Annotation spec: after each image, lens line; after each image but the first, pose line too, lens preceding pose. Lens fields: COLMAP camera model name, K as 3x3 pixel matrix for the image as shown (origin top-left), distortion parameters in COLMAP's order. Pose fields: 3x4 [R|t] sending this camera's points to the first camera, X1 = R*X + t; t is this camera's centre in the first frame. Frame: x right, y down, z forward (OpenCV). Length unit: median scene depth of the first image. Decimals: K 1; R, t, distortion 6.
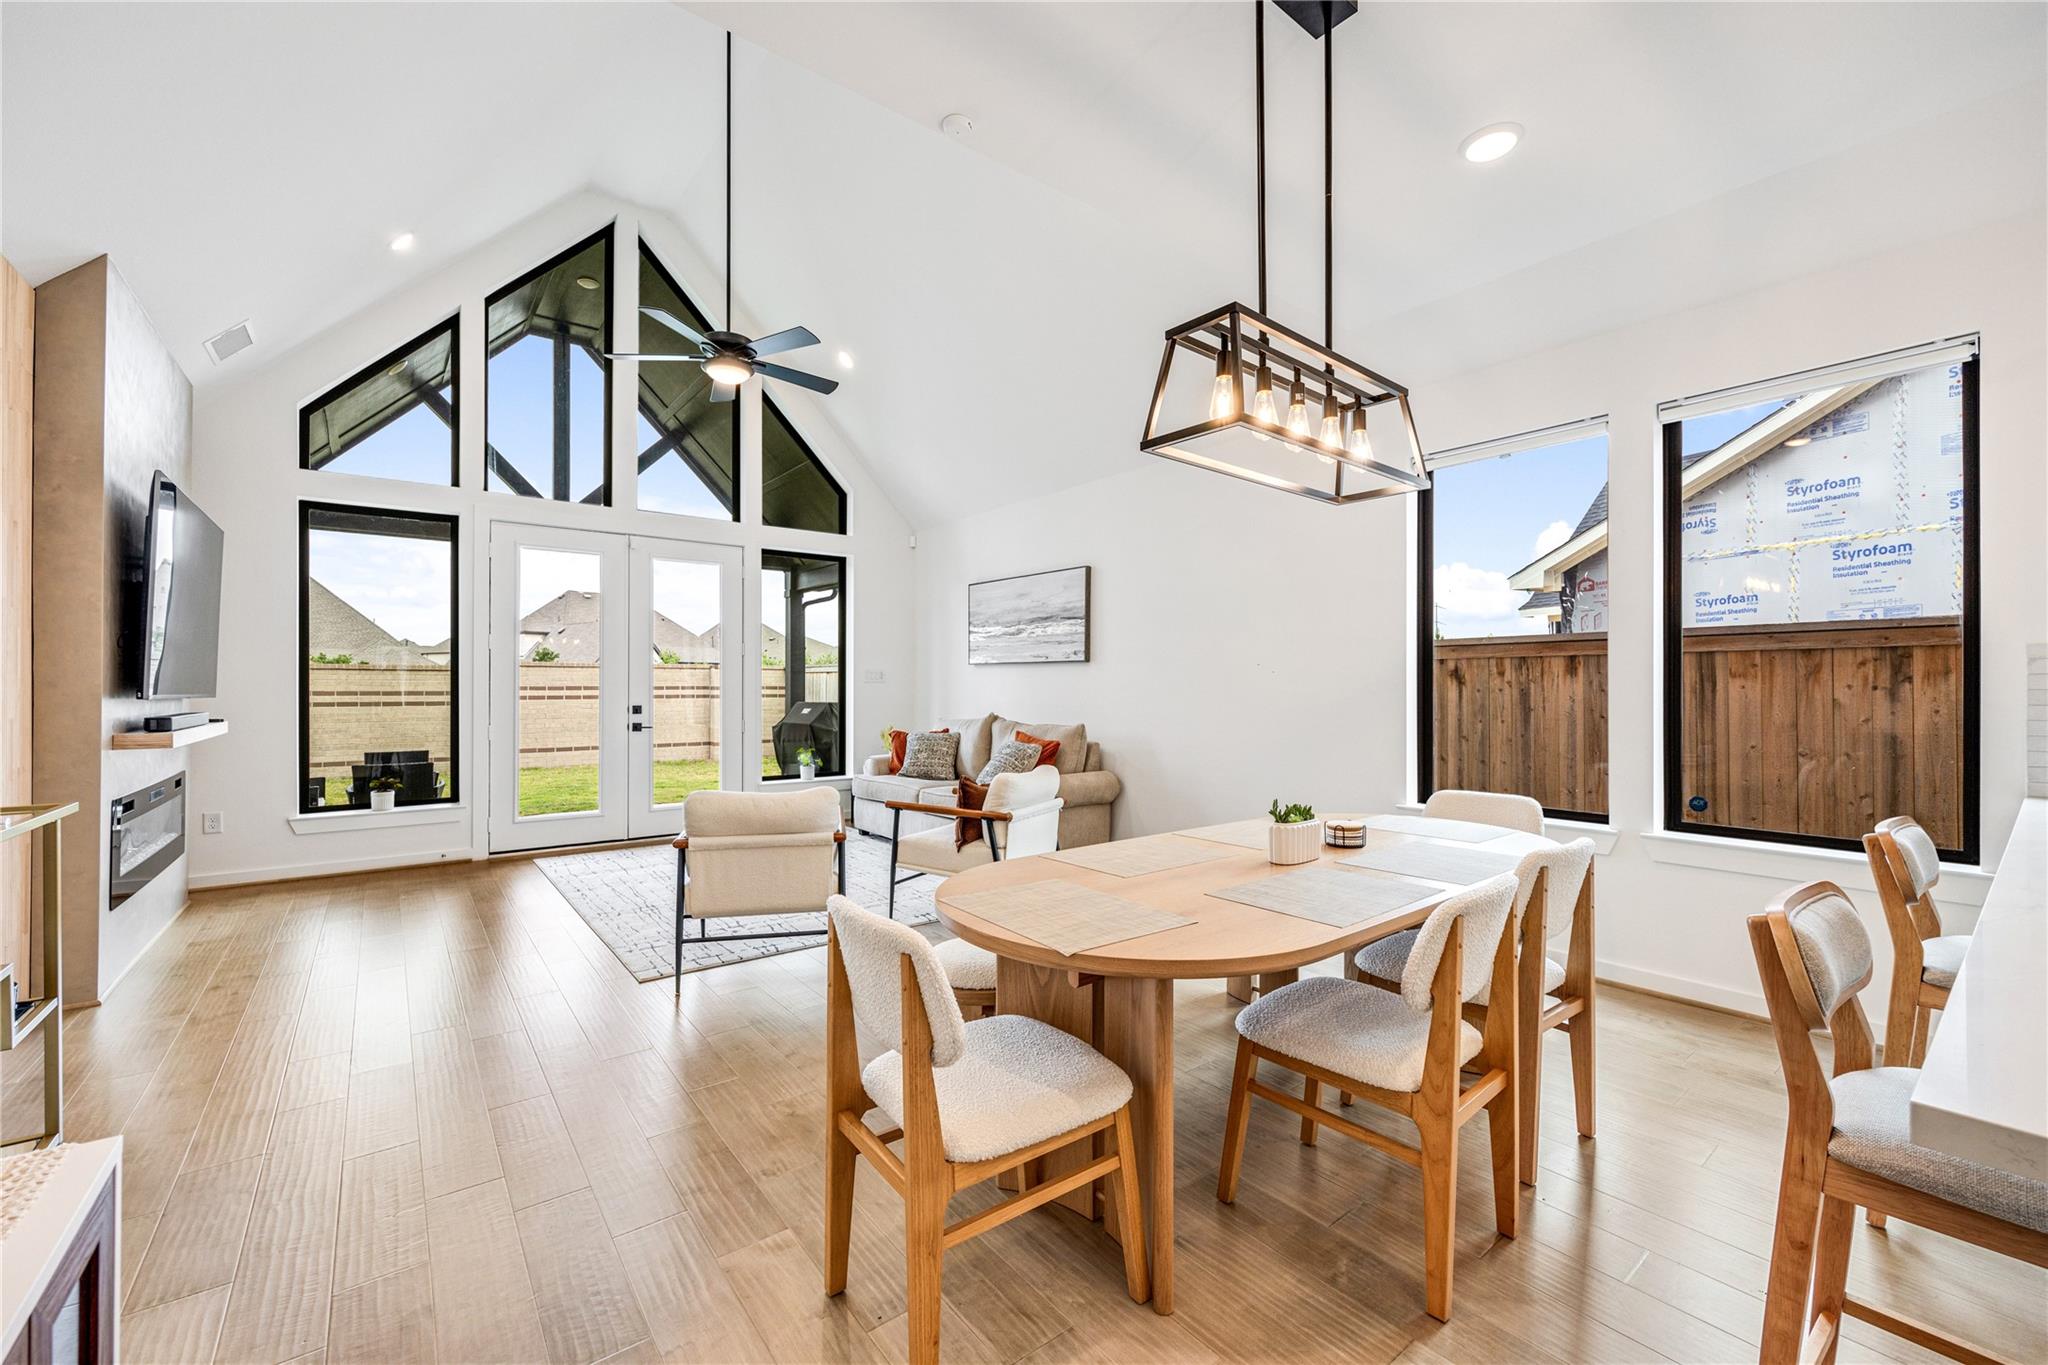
lens RADIAL K [[838.9, 0, 1015.1], [0, 838.9, 680.1], [0, 0, 1]] dist [-0.000927, -0.000067]
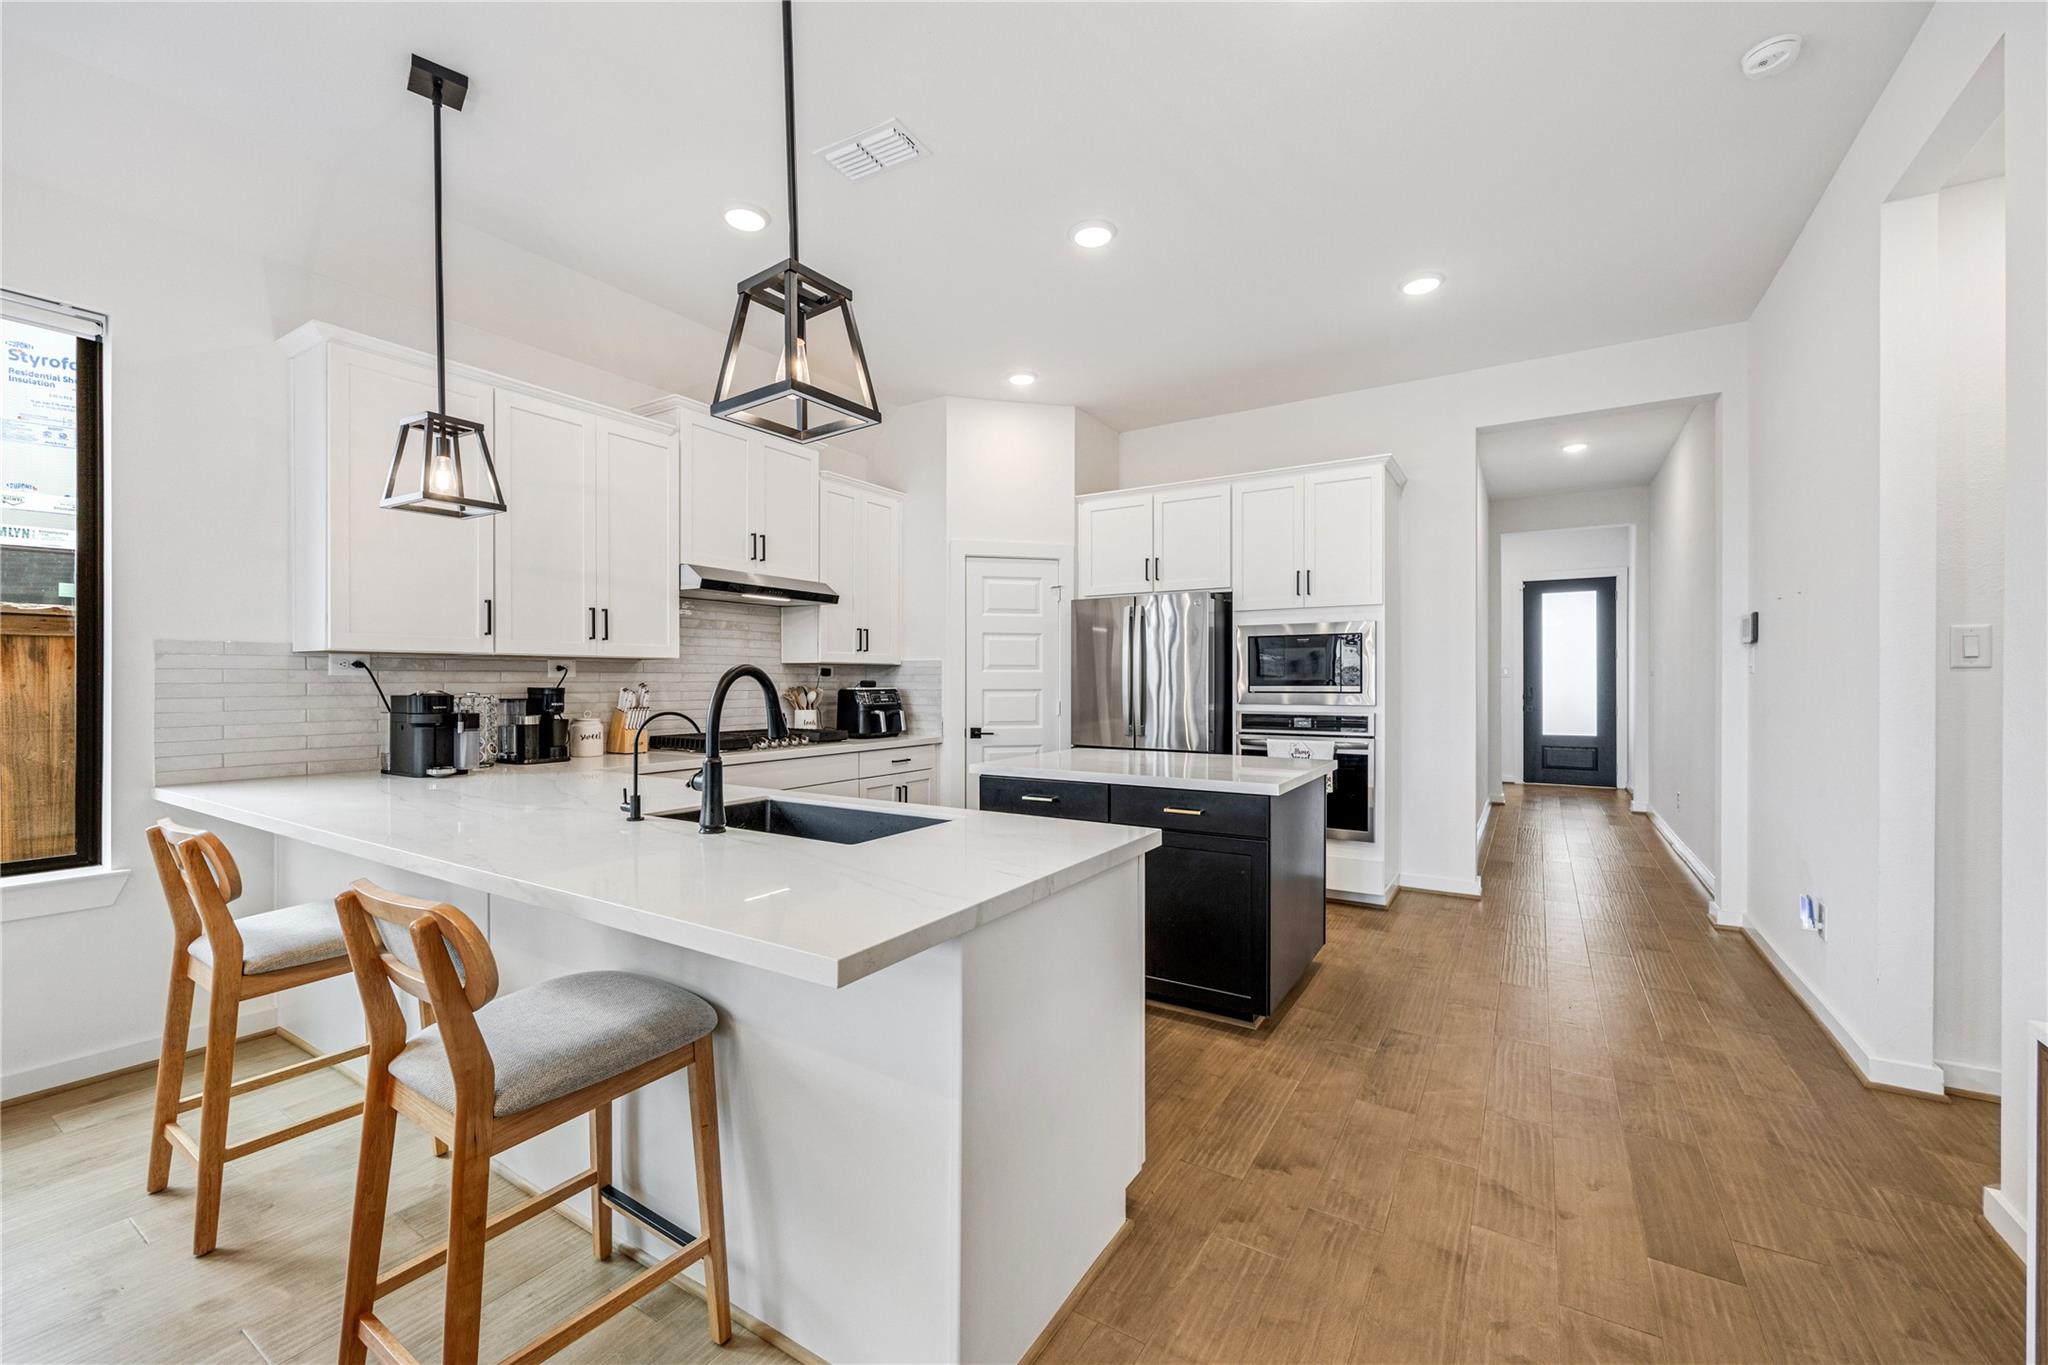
lens RADIAL K [[822.2, 0, 1022.1], [0, 822.2, 684.3], [0, 0, 1]] dist [-0.001183, -0.000429]
pose [[-0.355460, -0.003357, 0.934685, -0.060604], [-0.008525, 0.999964, 0.000350, 0.001127], [-0.934653, -0.007843, -0.355476, 0.178874]]
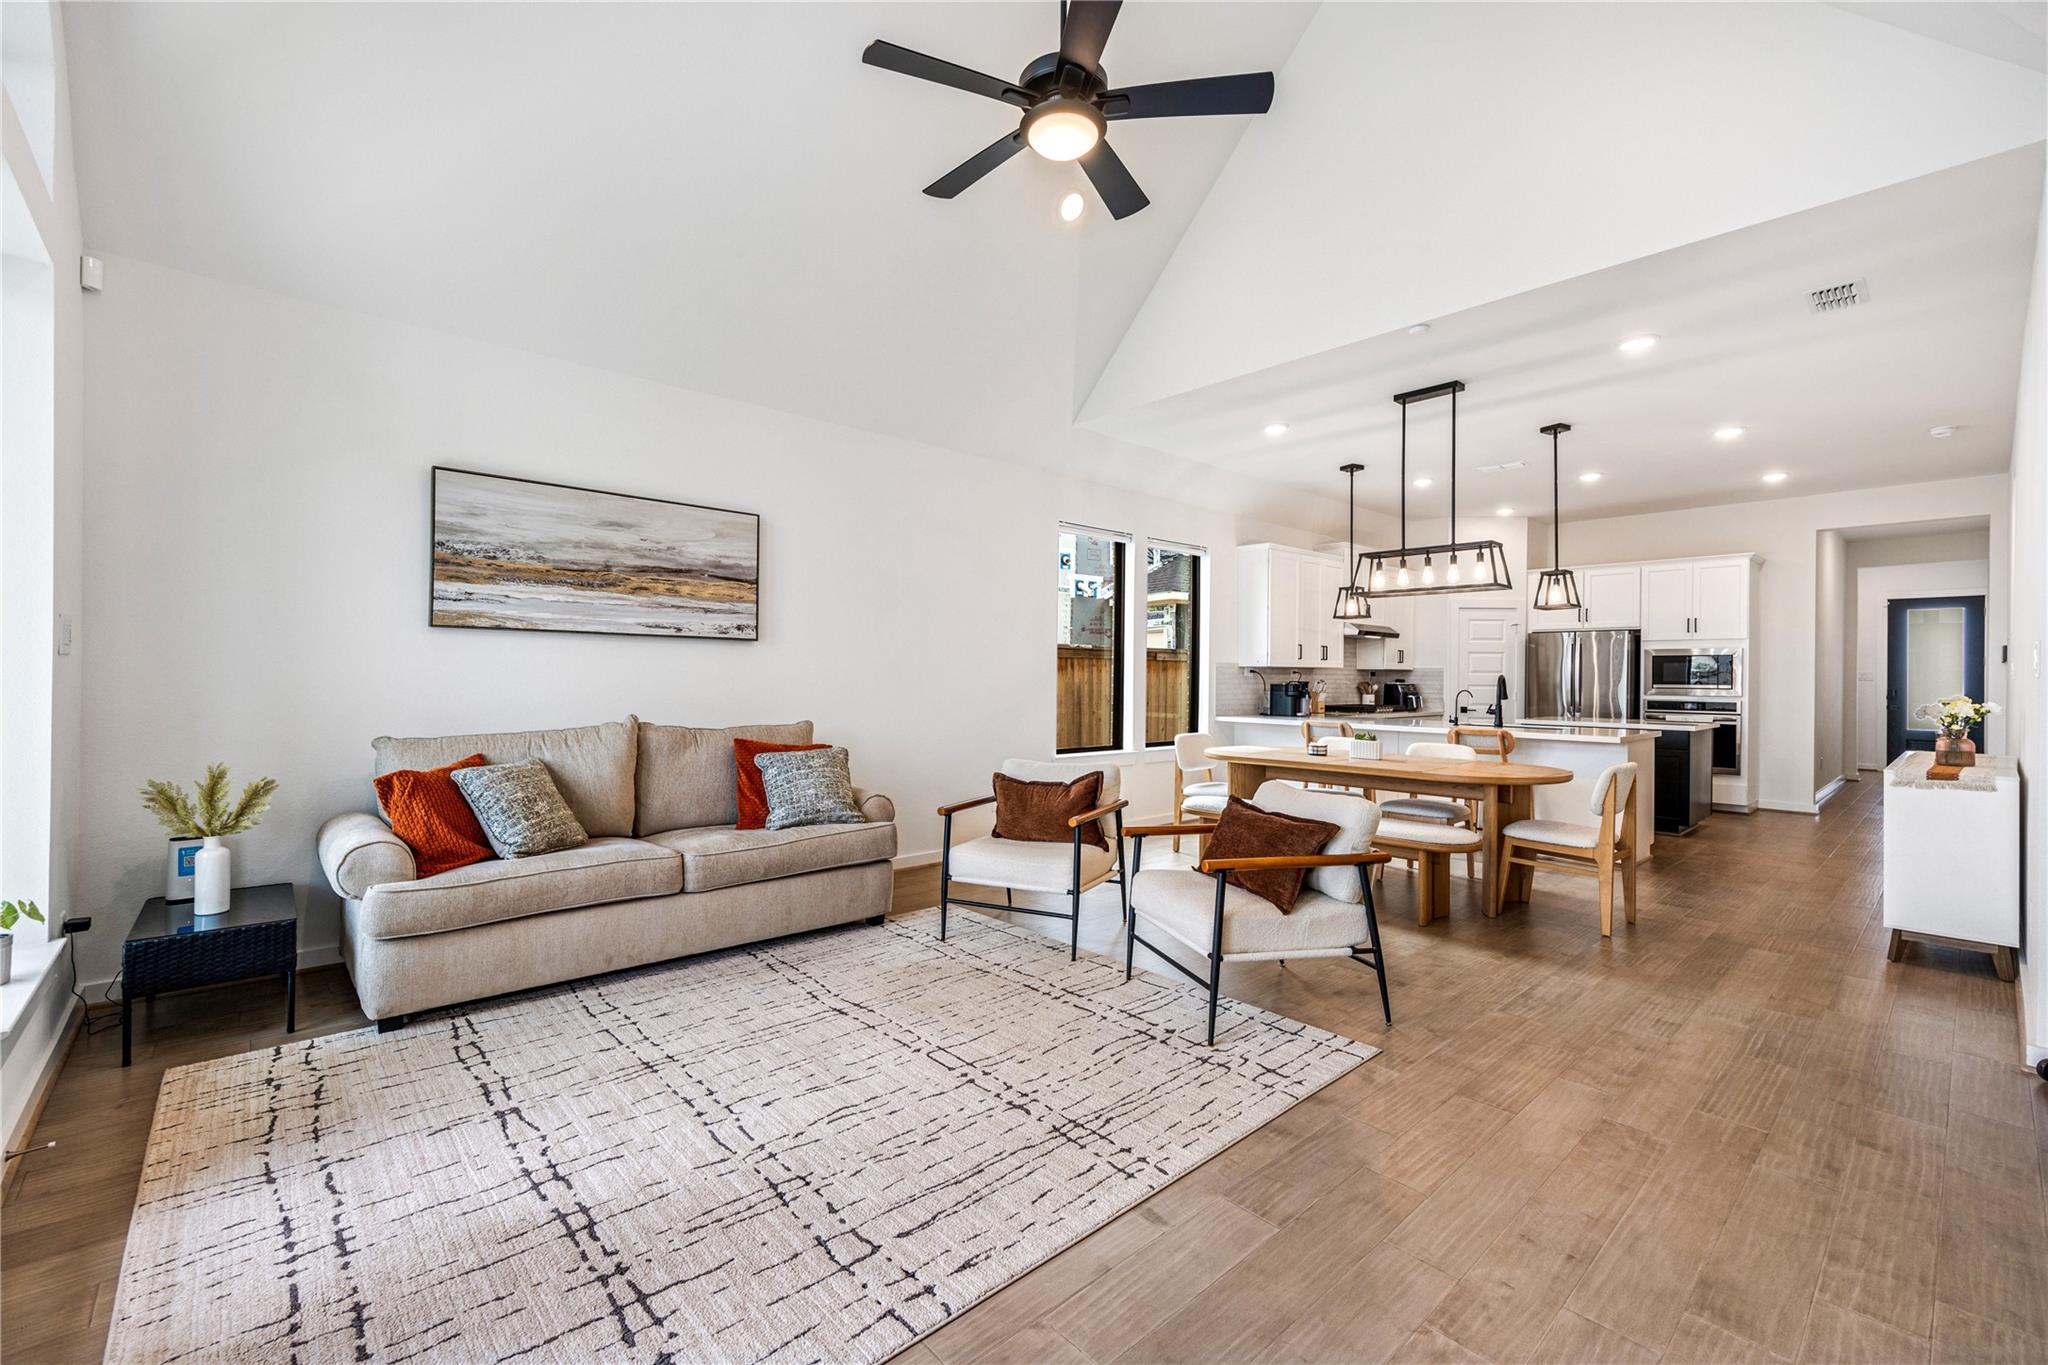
lens RADIAL K [[838.9, 0, 1015.1], [0, 838.9, 680.1], [0, 0, 1]] dist [-0.000927, -0.000067]
pose [[-0.067600, -0.006090, 0.997694, -0.803079], [-0.018878, 0.999810, 0.004824, 0.007928], [-0.997534, -0.018508, -0.067703, 0.932651]]
